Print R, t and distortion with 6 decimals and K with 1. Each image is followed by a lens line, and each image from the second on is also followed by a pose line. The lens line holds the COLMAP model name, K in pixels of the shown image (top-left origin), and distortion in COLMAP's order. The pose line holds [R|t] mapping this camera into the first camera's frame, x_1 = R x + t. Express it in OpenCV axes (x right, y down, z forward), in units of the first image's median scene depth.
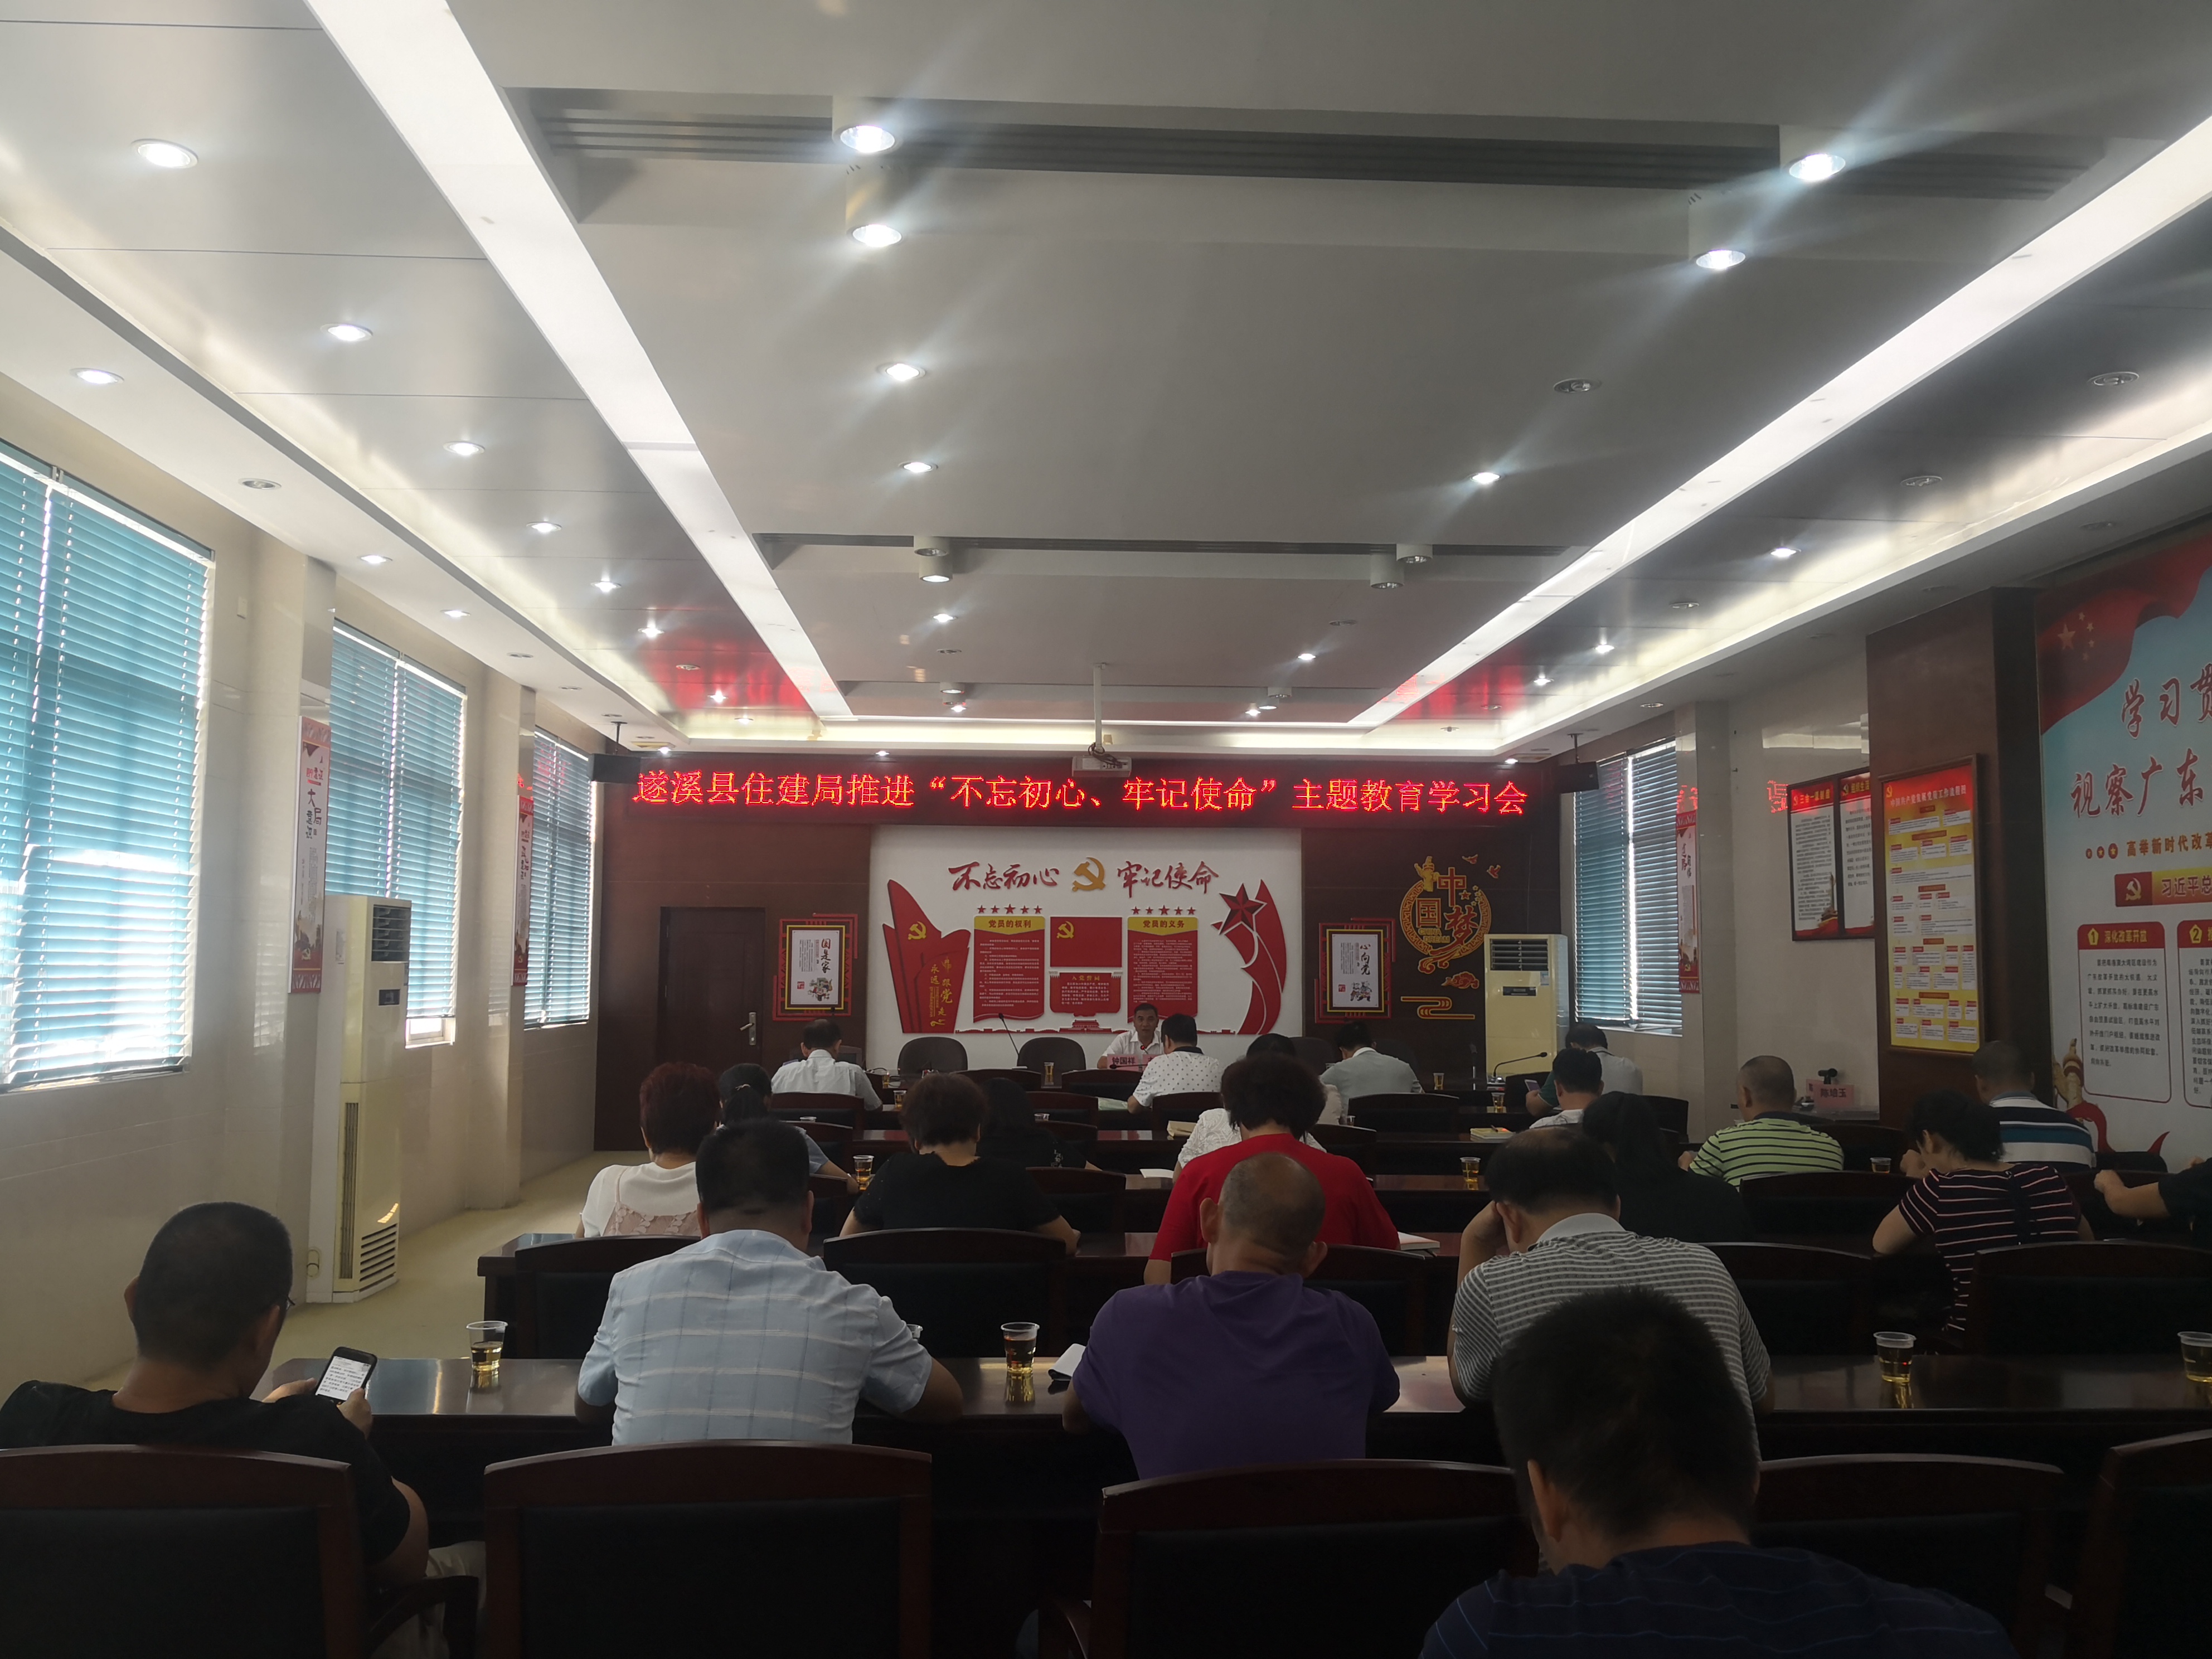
lens RADIAL K [[1799.8, 0, 1100.9], [0, 1799.8, 804.7], [0, 0, 1]] dist [0.115923, -0.156123]
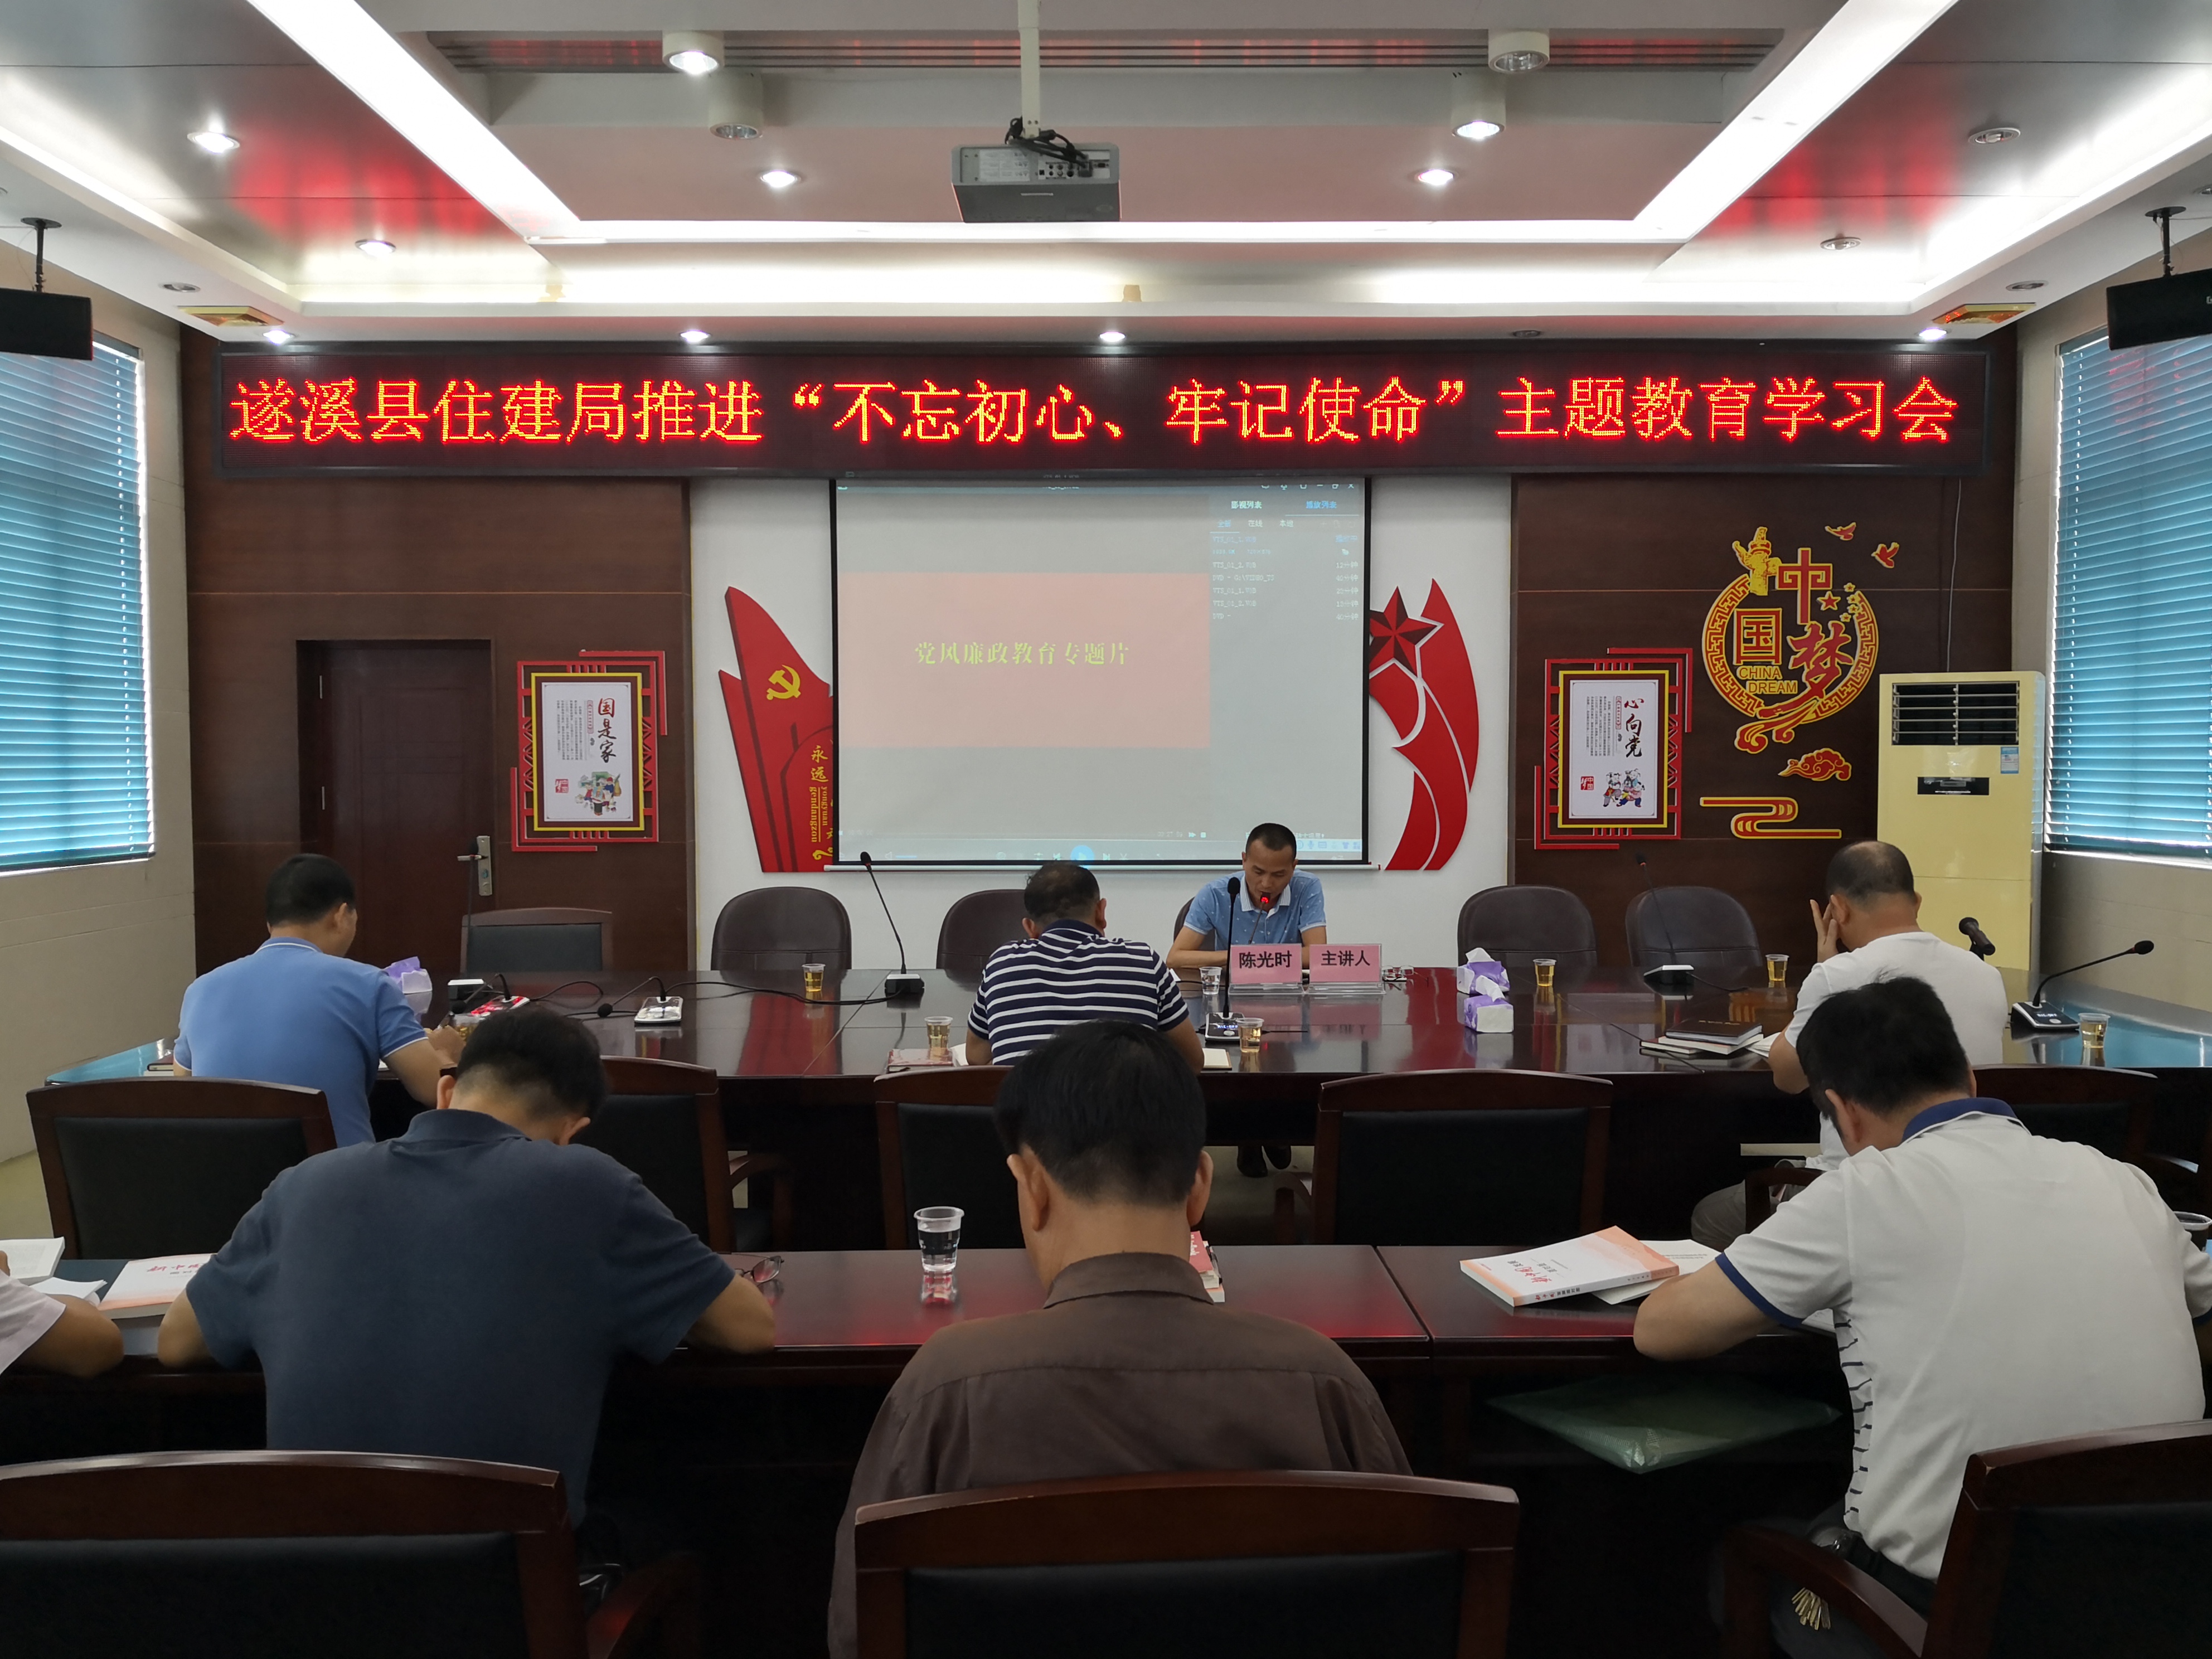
lens RADIAL K [[1739.7, 0, 1127.5], [0, 1739.7, 812.8], [0, 0, 1]] dist [0.087279, -0.217167]
pose [[0.999087, -0.007523, -0.042050, 0.021417], [0.012812, 0.991824, 0.126965, 0.044035], [0.040751, -0.127388, 0.991015, 0.490434]]
